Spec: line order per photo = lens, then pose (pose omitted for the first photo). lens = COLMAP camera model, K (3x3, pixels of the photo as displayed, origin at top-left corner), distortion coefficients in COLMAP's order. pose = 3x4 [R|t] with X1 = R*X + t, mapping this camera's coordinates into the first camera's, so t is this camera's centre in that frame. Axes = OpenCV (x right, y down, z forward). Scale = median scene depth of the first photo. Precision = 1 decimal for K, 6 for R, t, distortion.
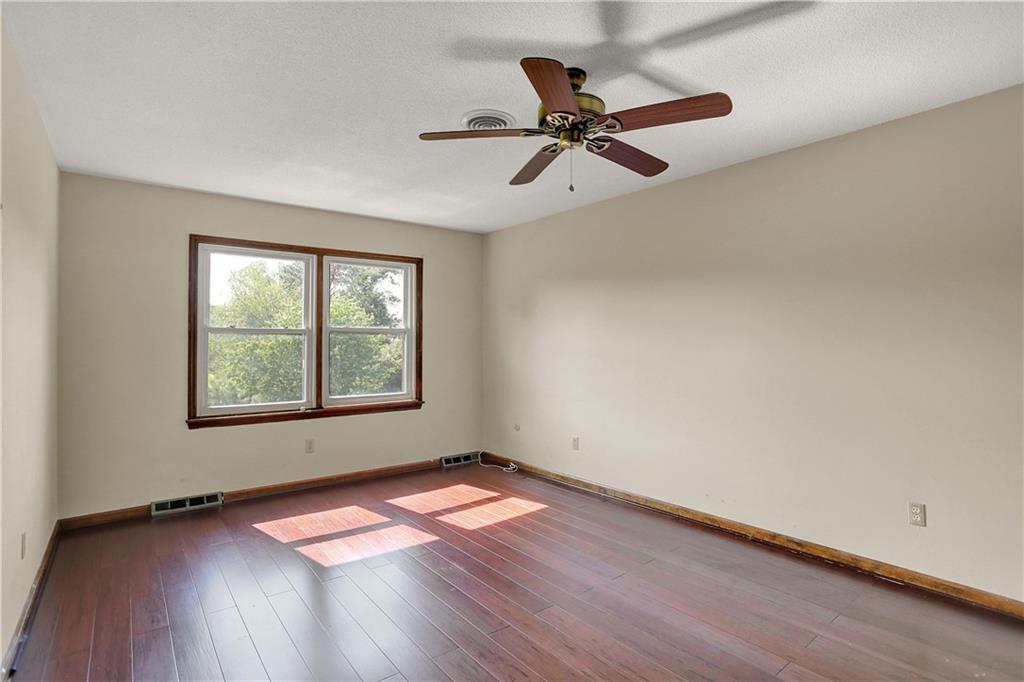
lens RADIAL K [[499.9, 0, 518.3], [0, 499.9, 339.1], [0, 0, 1]] dist [-0.045346, 0.000949]
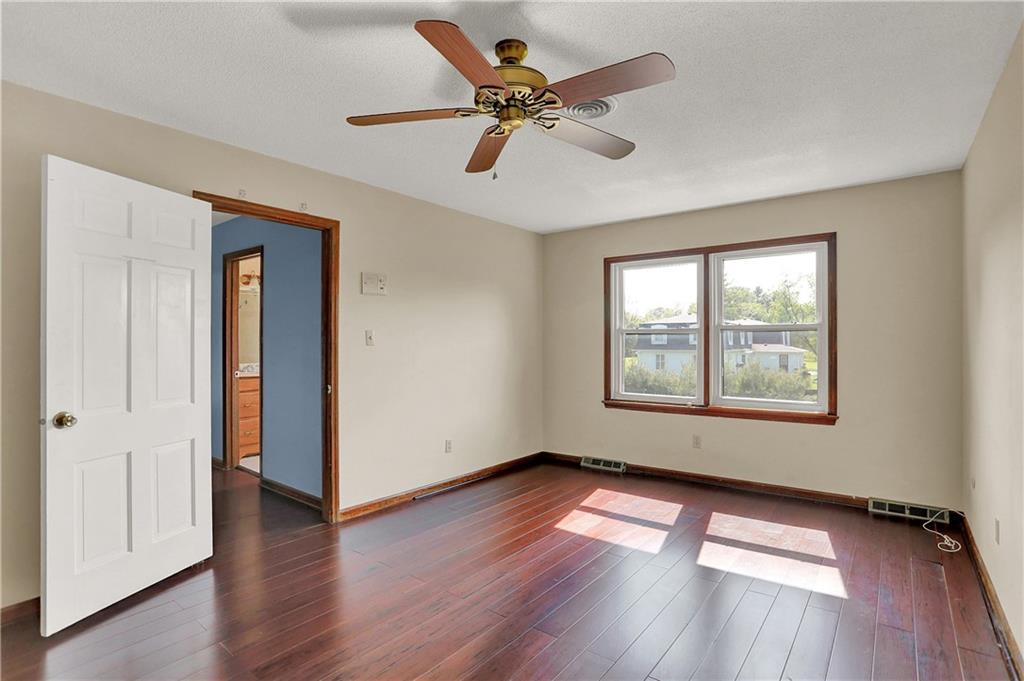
lens RADIAL K [[499.9, 0, 518.3], [0, 499.9, 338.6], [0, 0, 1]] dist [-0.045346, 0.000949]
pose [[0.249076, -0.006846, -0.968460, 0.557450], [0.008844, 0.999949, -0.004794, 0.004272], [0.968444, -0.007371, 0.249124, 0.440595]]
